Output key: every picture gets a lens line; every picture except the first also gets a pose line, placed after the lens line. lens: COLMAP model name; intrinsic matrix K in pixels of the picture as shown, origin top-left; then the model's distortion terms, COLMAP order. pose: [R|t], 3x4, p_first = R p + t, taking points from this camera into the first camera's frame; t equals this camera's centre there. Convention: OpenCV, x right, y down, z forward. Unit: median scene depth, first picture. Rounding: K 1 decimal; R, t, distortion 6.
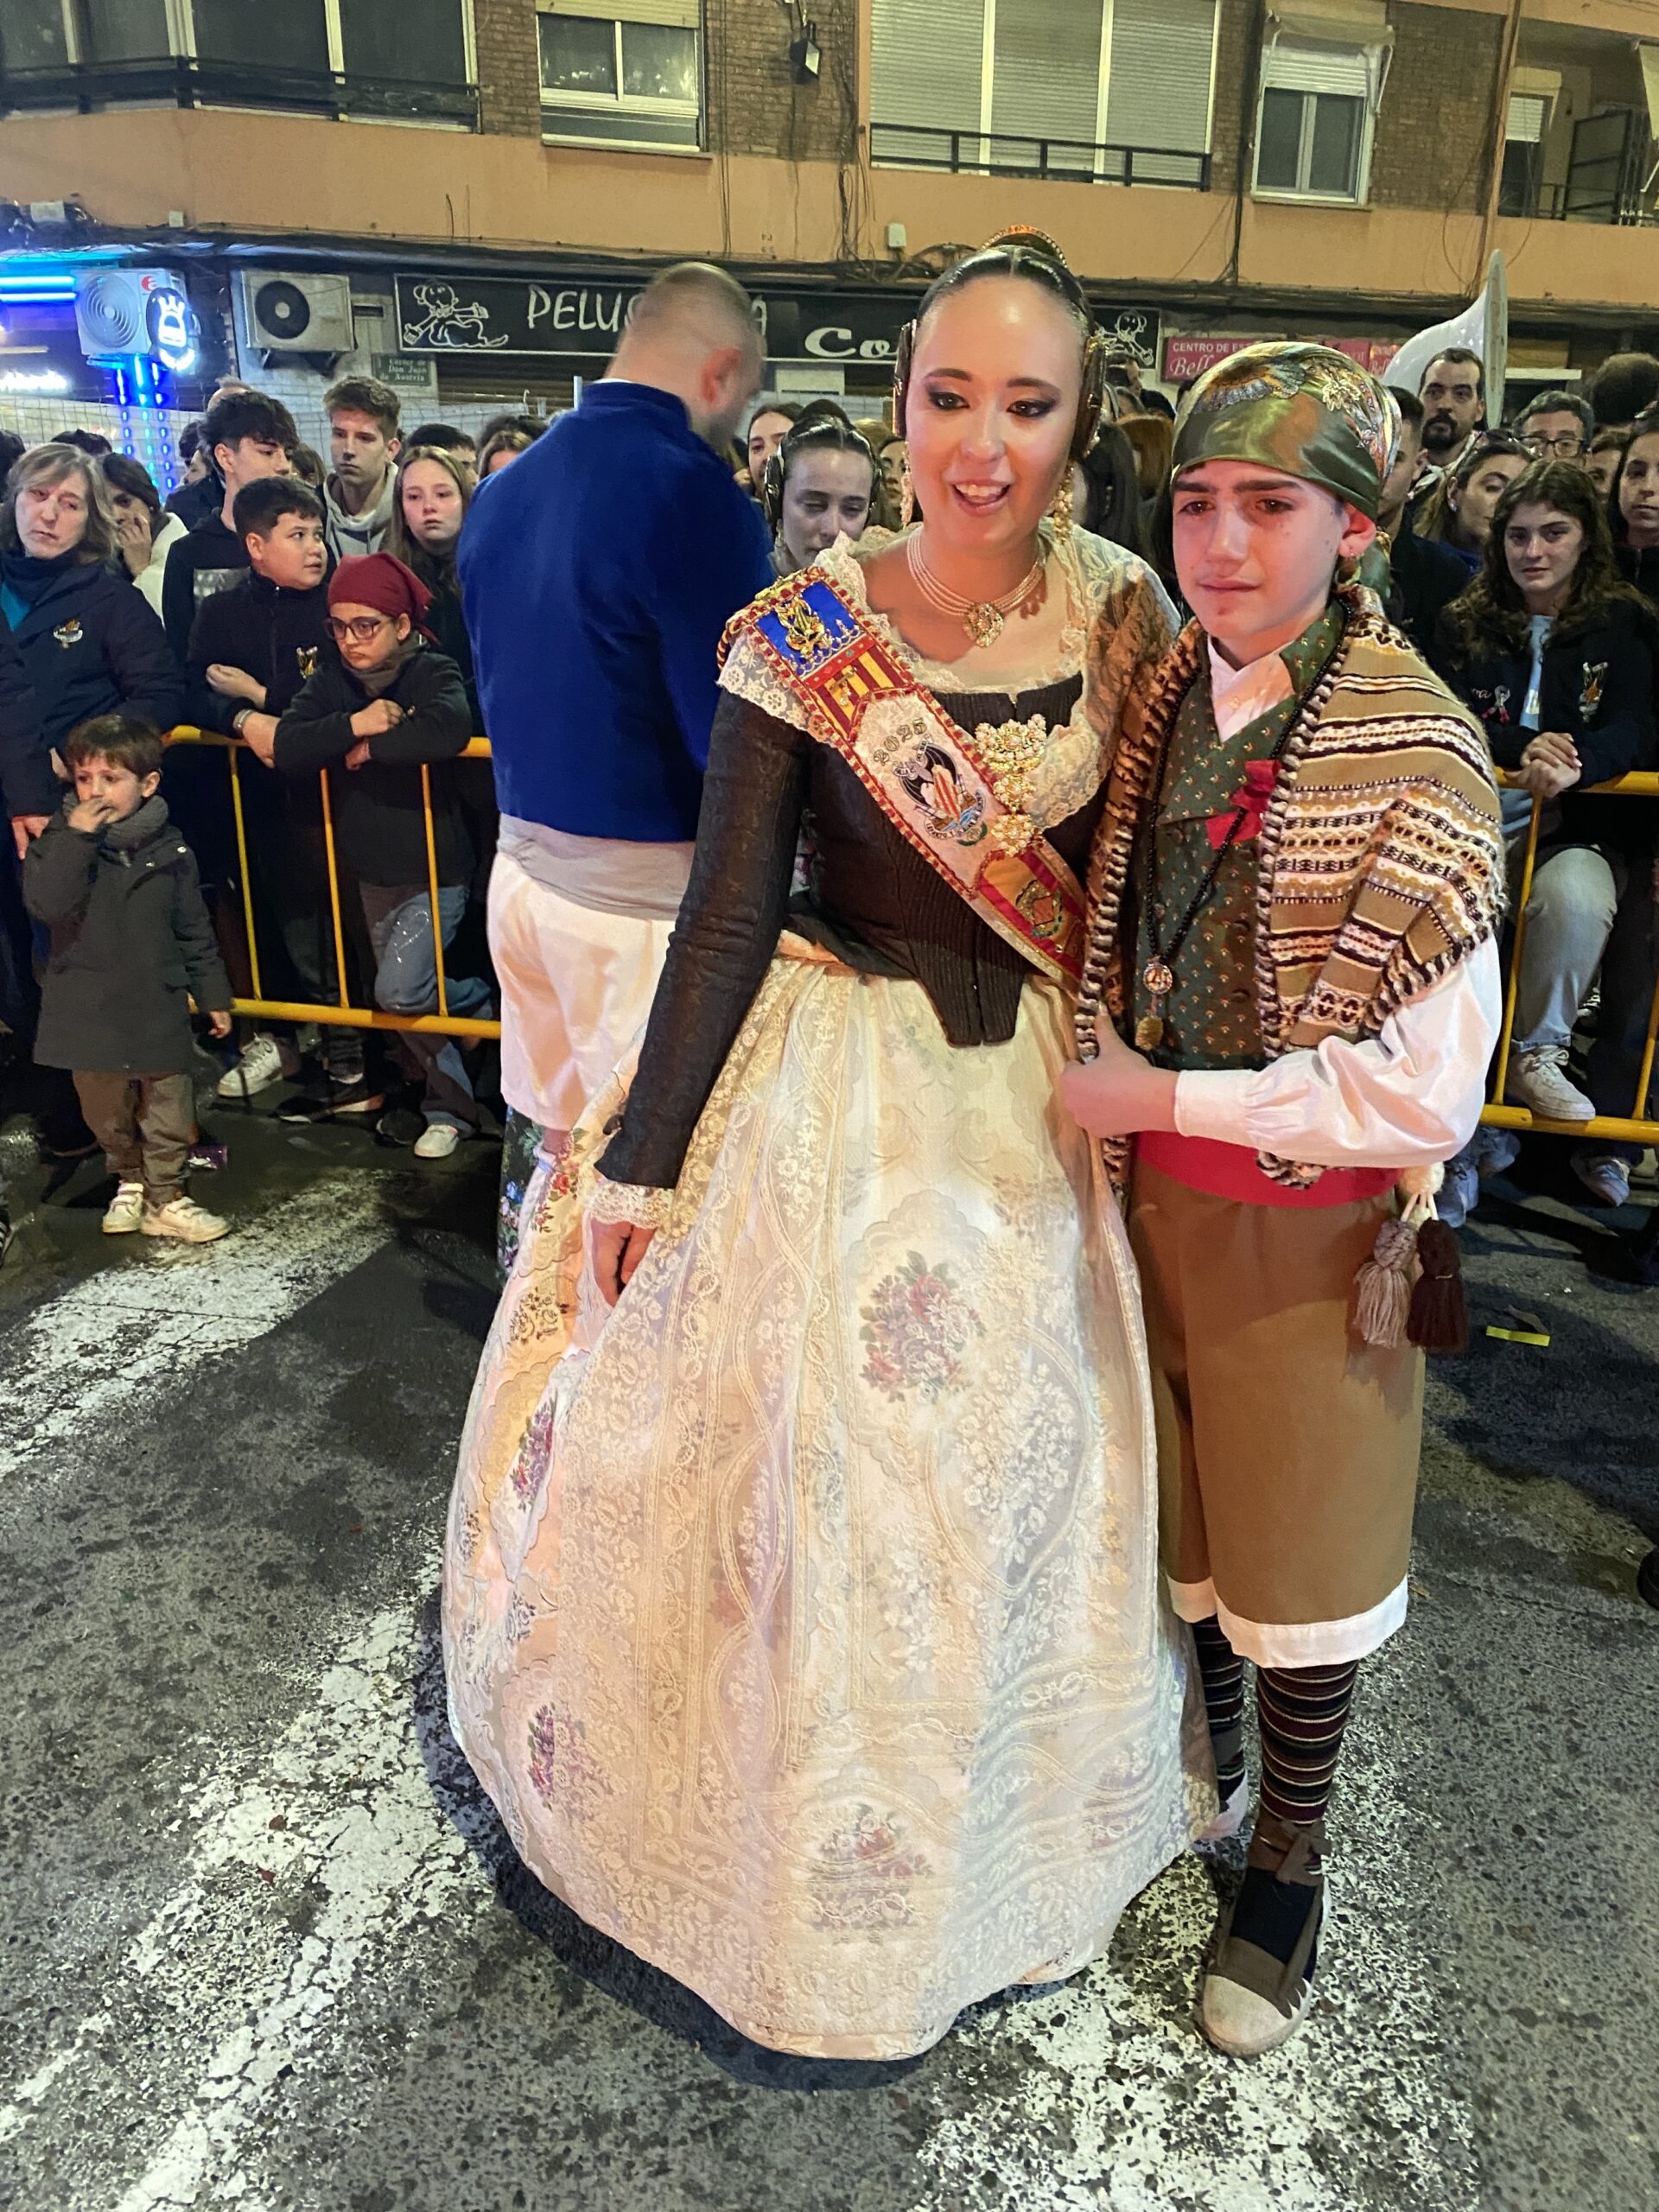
lens RADIAL K [[1693.5, 0, 823.6], [0, 1693.5, 1084.2], [0, 0, 1]] dist [0.004821, 0.001226]
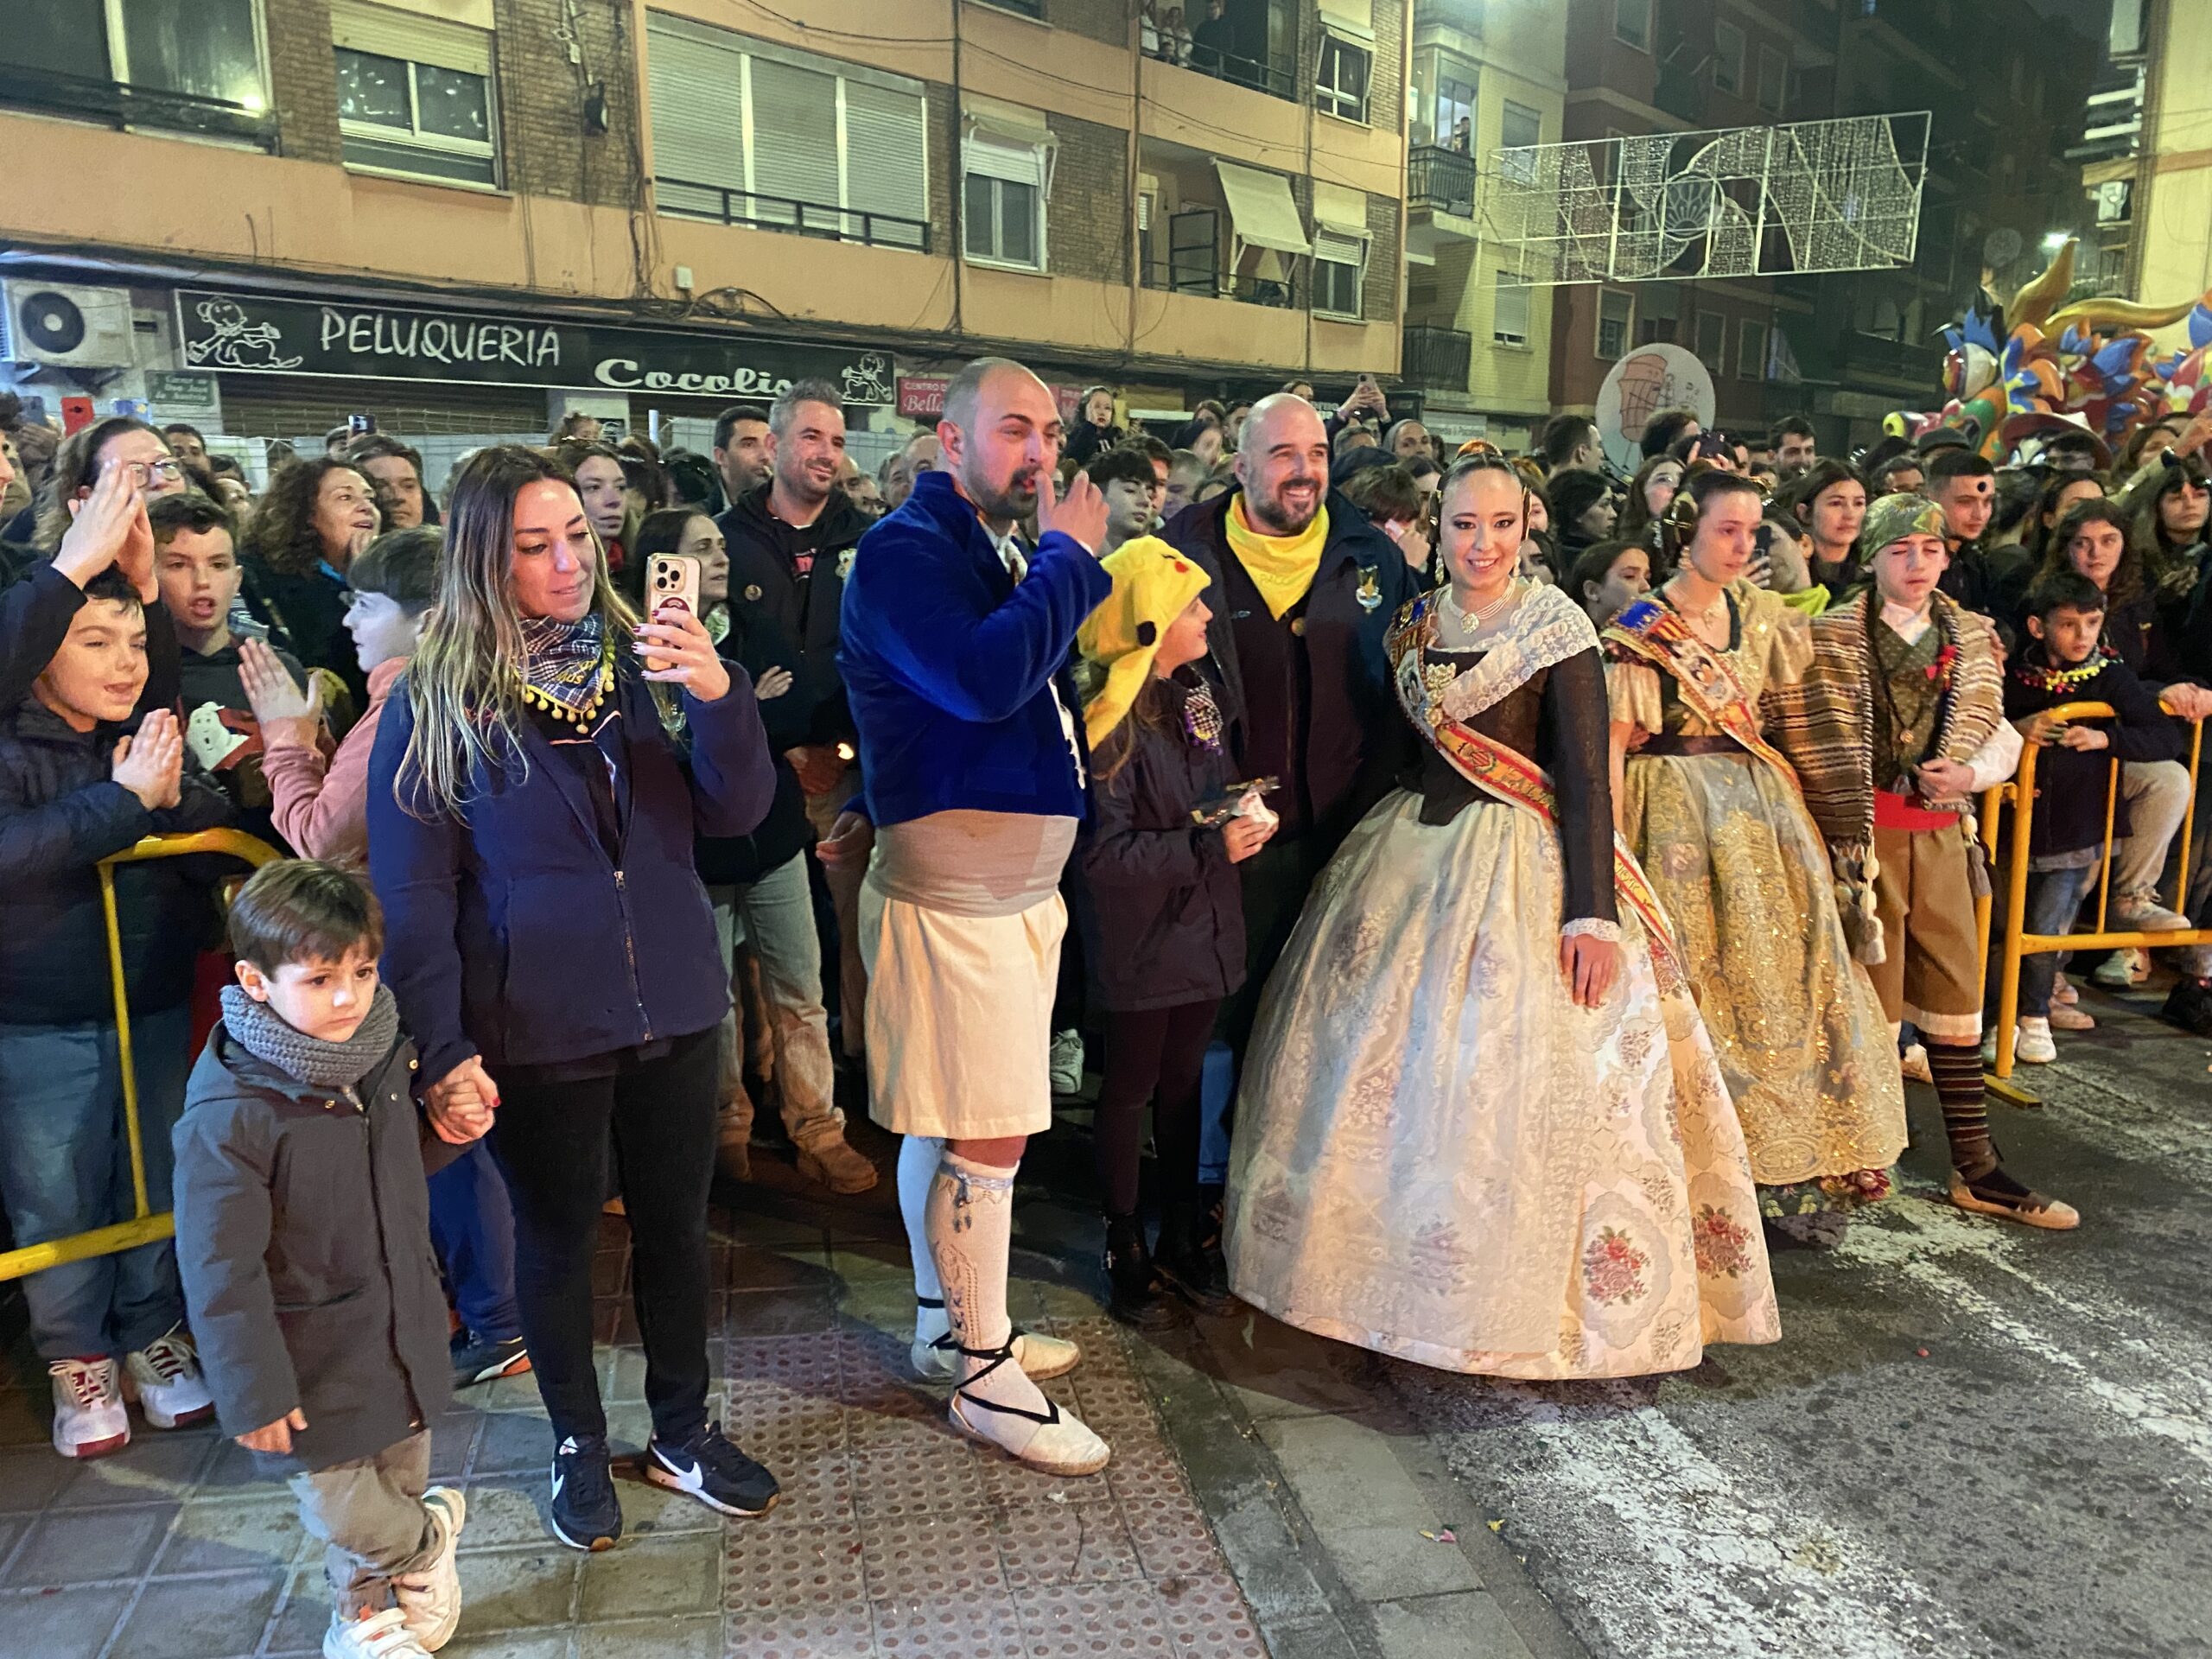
lens RADIAL K [[1693.5, 0, 1080.1], [0, 1693.5, 825.5], [0, 0, 1]] dist [0.004821, 0.001226]
pose [[0.901506, -0.085104, 0.424317, -0.222400], [0.148309, 0.981856, -0.118170, -0.010035], [-0.406561, 0.169461, 0.897770, 0.021400]]
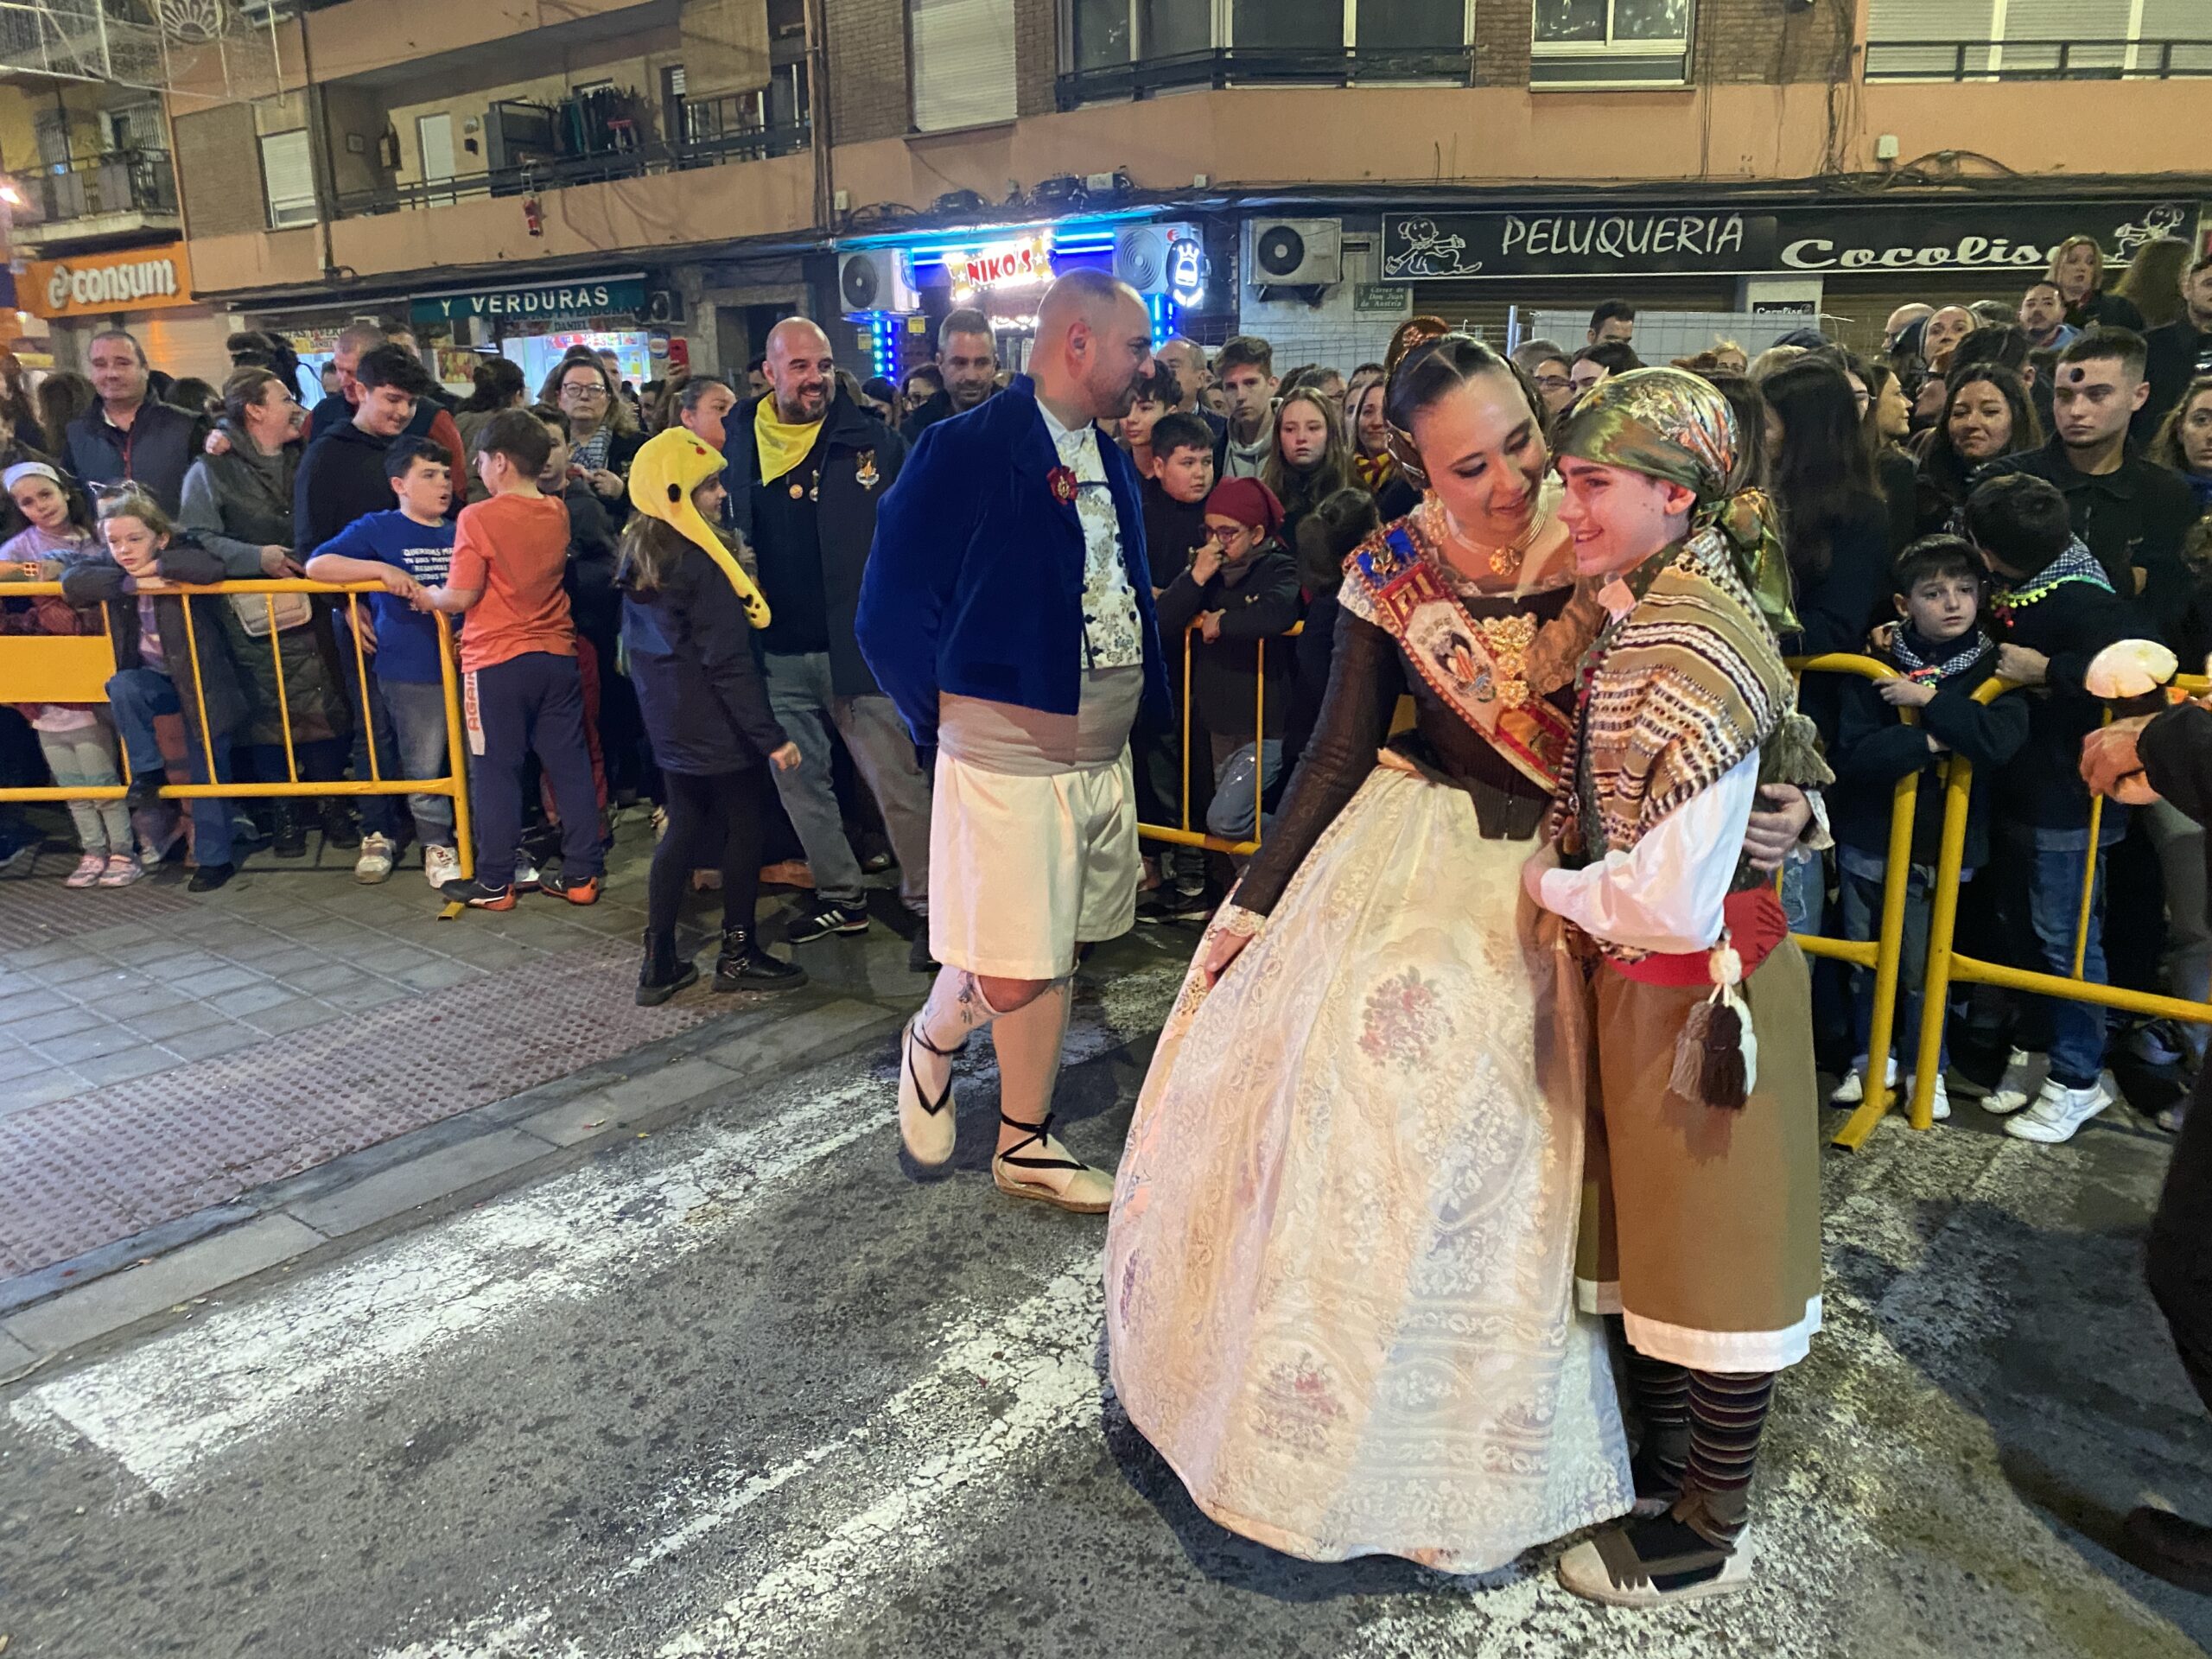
lens RADIAL K [[1694.5, 0, 1112.7], [0, 1694.5, 784.7], [0, 0, 1]] dist [0.011405, -0.011762]
pose [[0.922747, 0.072845, -0.378459, 0.029735], [-0.114556, 0.989434, -0.088862, 0.008714], [0.367987, 0.125352, 0.921343, -0.036639]]
